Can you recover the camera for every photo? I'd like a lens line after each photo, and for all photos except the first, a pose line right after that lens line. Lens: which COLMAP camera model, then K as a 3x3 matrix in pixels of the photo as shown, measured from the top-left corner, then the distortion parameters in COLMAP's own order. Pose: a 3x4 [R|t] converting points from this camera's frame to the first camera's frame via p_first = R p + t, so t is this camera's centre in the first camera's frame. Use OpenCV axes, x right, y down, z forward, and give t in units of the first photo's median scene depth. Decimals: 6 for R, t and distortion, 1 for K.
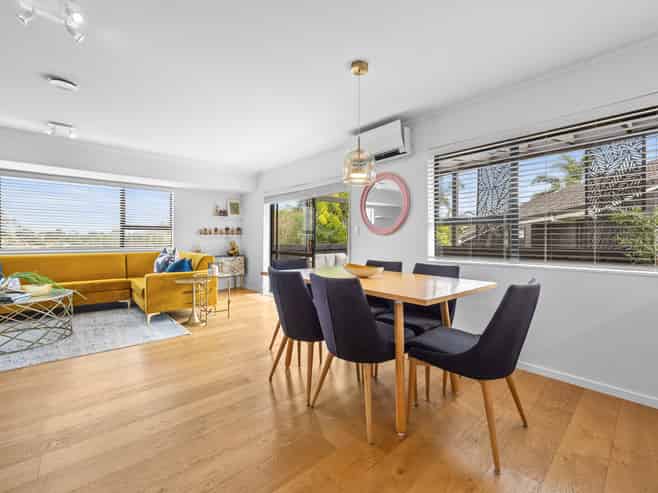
lens RADIAL K [[294.7, 0, 343.6], [0, 294.7, 241.1], [0, 0, 1]] dist [-0.000803, -0.000910]
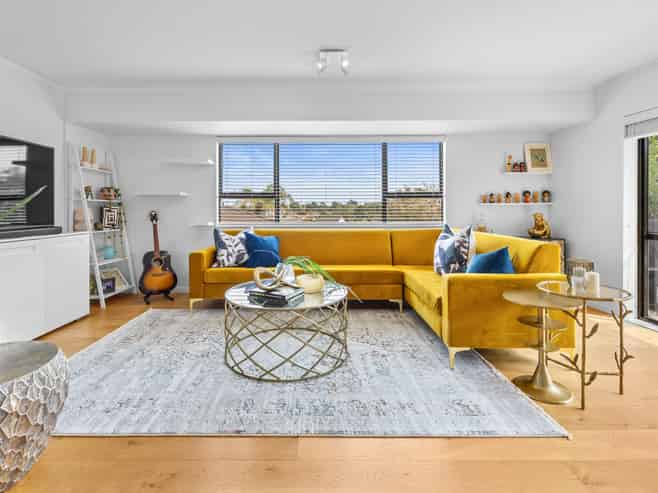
lens RADIAL K [[327.9, 0, 316.0], [0, 327.9, 206.4], [0, 0, 1]] dist [0.002804, 0.001047]
pose [[0.723543, -0.013617, -0.690145, -0.378922], [0.004012, 0.999871, -0.015522, -0.007837], [0.690267, 0.008463, 0.723505, 0.340898]]
